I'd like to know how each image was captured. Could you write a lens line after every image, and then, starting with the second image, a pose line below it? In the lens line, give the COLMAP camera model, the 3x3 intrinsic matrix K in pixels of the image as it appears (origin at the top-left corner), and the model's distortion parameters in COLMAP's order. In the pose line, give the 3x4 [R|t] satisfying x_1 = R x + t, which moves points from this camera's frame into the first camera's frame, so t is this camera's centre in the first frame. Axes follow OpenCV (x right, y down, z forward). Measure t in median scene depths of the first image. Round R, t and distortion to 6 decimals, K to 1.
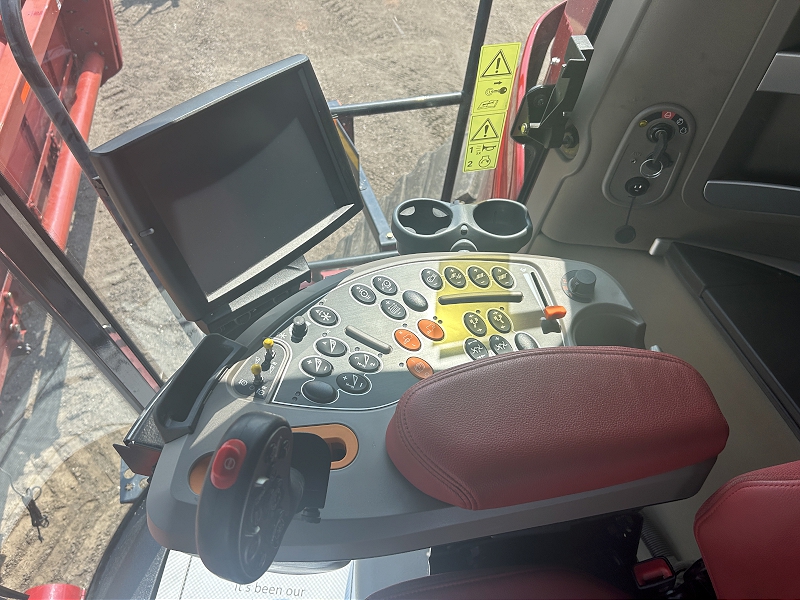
lens RADIAL K [[613.3, 0, 396.3], [0, 613.3, 300.8], [0, 0, 1]] dist [-0.003711, -0.003805]
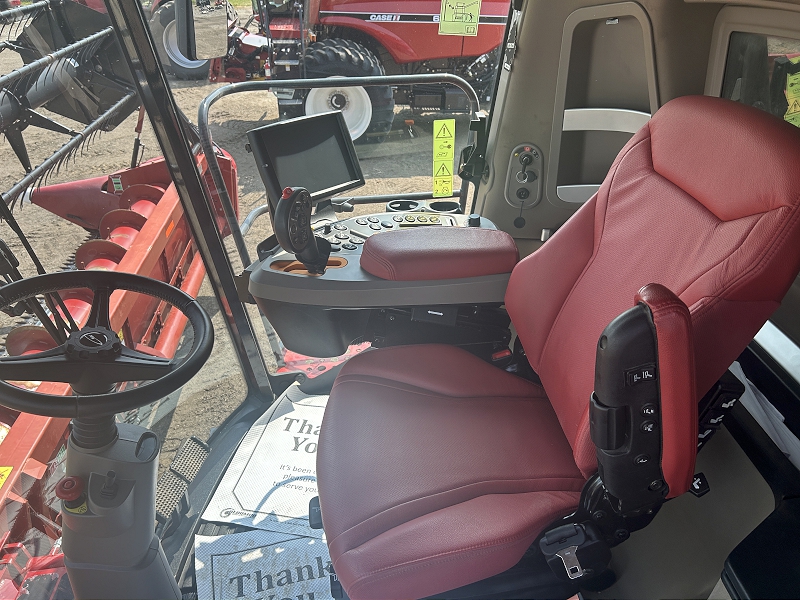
lens RADIAL K [[613.3, 0, 402.7], [0, 613.3, 299.5], [0, 0, 1]] dist [-0.003711, -0.003805]
pose [[0.992377, 0.020662, -0.121492, 0.294985], [-0.056594, 0.952151, -0.300342, 0.742859], [0.109473, 0.304928, 0.946063, -0.719290]]
